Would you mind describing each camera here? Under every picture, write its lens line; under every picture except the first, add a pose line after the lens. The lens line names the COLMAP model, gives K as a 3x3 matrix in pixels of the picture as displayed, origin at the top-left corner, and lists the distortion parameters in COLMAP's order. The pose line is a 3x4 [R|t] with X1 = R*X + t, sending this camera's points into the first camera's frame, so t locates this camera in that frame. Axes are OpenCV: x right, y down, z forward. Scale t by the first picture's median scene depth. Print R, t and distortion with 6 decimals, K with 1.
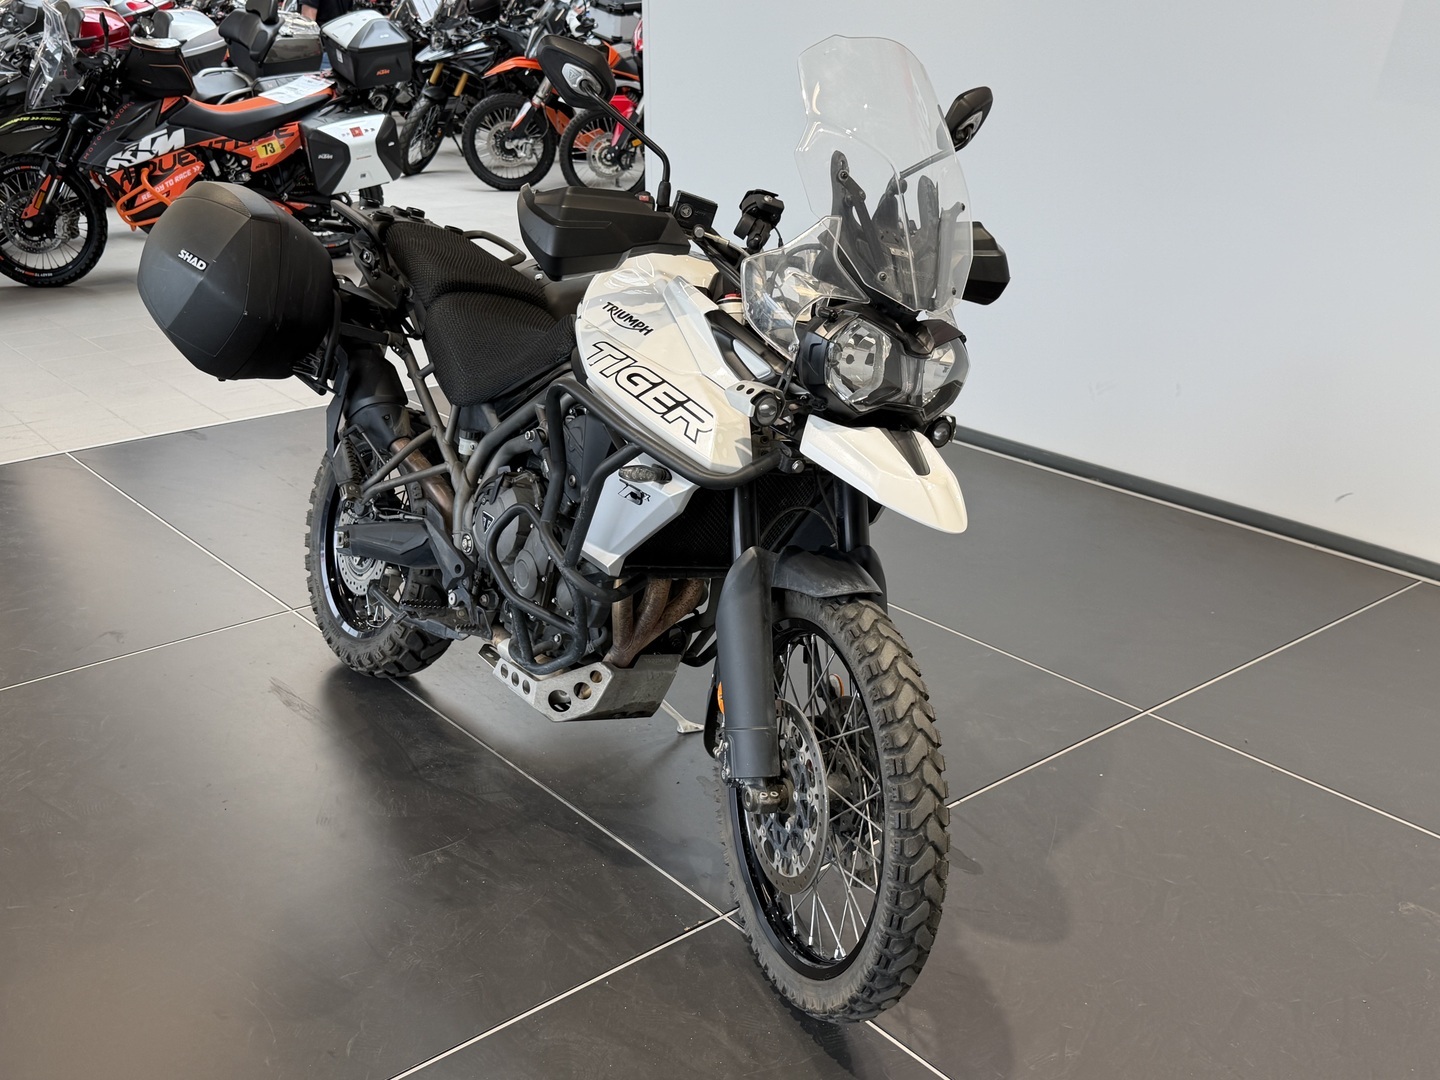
lens RADIAL K [[1523.4, 0, 718.3], [0, 1523.4, 558.4], [0, 0, 1]] dist [0.146595, 0.006085]
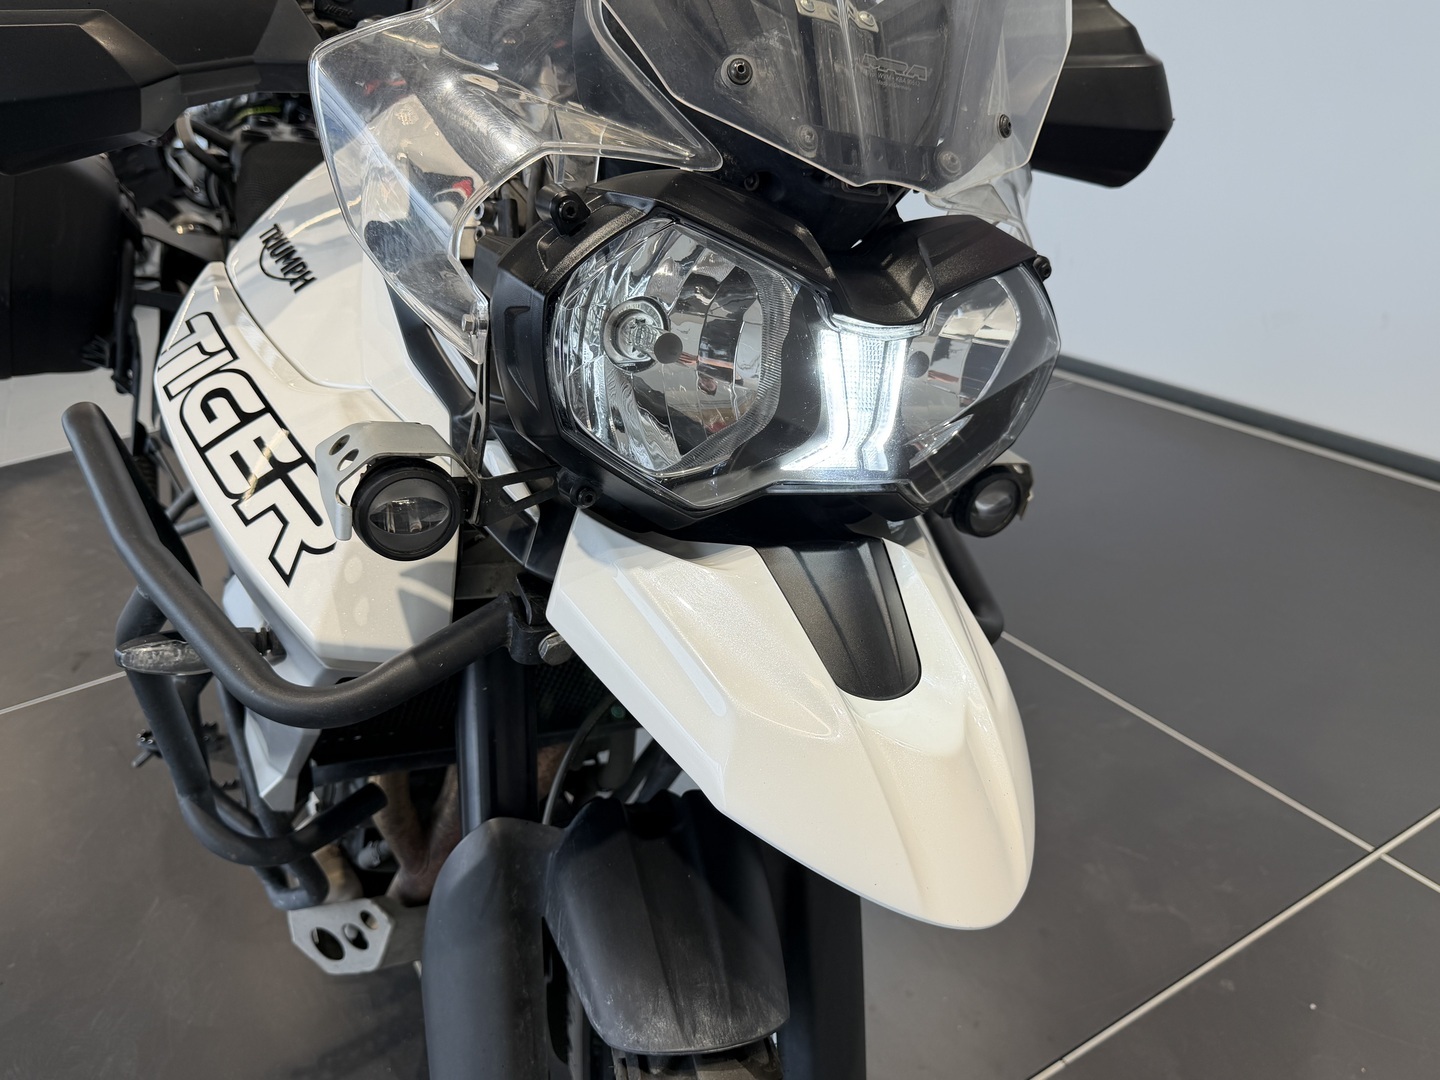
lens RADIAL K [[1077.3, 0, 720.0], [0, 1077.3, 540.0], [0, 0, 1]] dist [0.064457, -0.078782]
pose [[0.982004, -0.001532, -0.188855, 0.107152], [0.018933, 0.995728, 0.090369, -0.083173], [0.187910, -0.092319, 0.977838, 0.583567]]
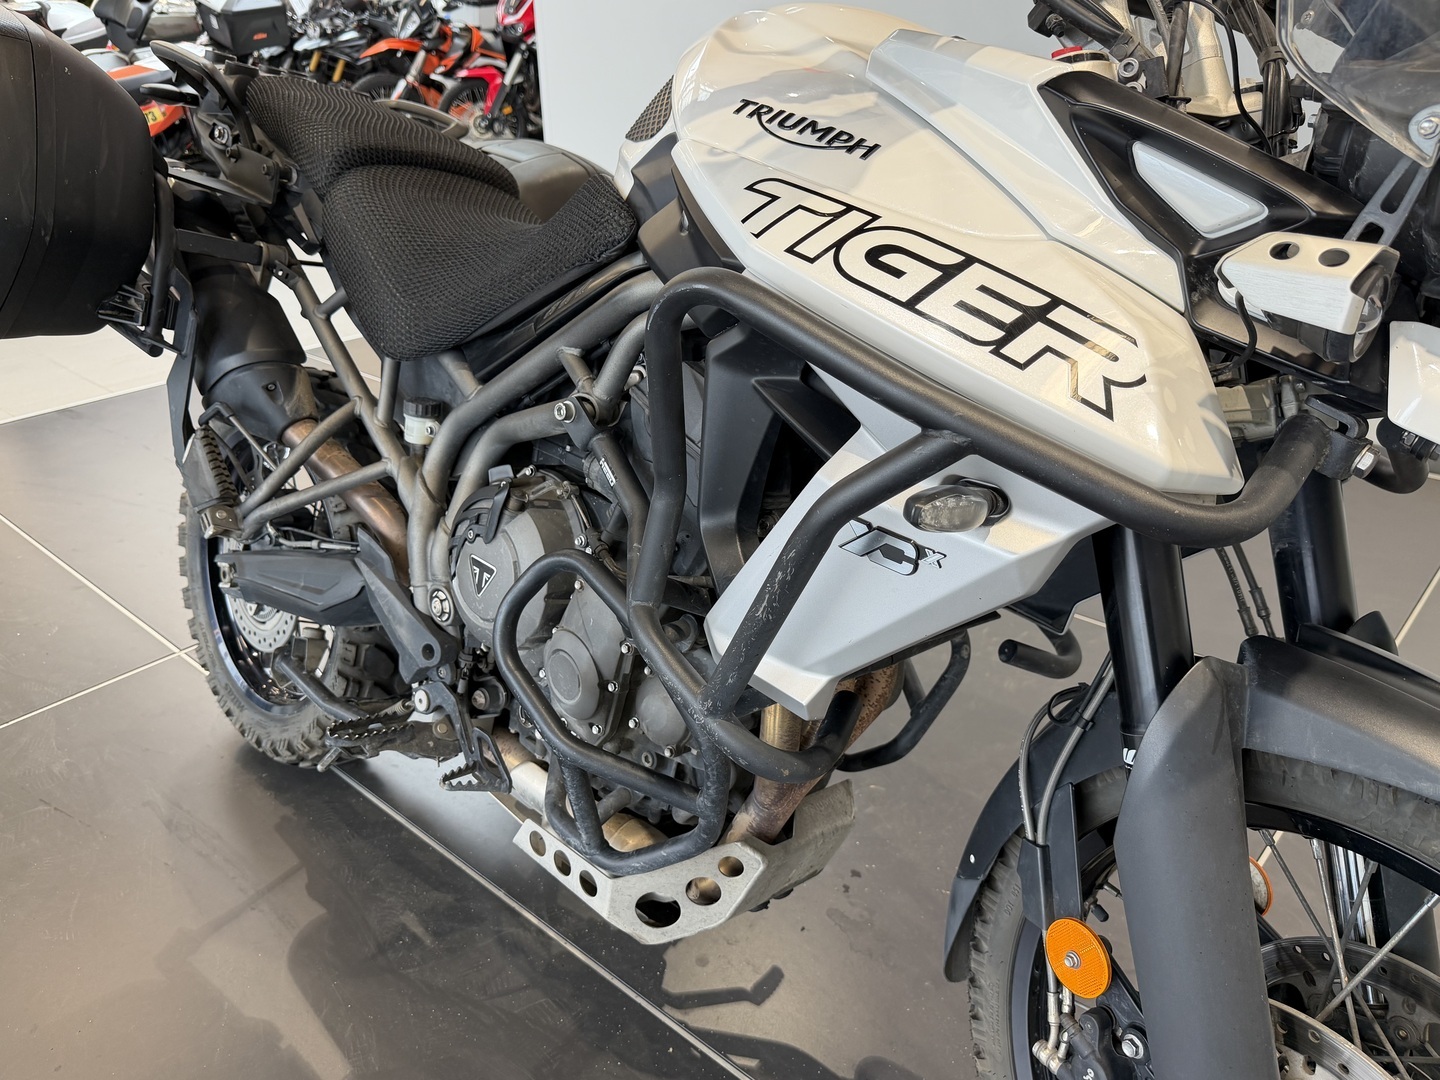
lens RADIAL K [[1077.3, 0, 720.0], [0, 1077.3, 540.0], [0, 0, 1]] dist [0.064457, -0.078782]
pose [[0.986894, -0.084580, 0.137426, -0.112226], [0.073504, 0.993771, 0.083769, -0.057656], [-0.143655, -0.072569, 0.986963, 0.578414]]
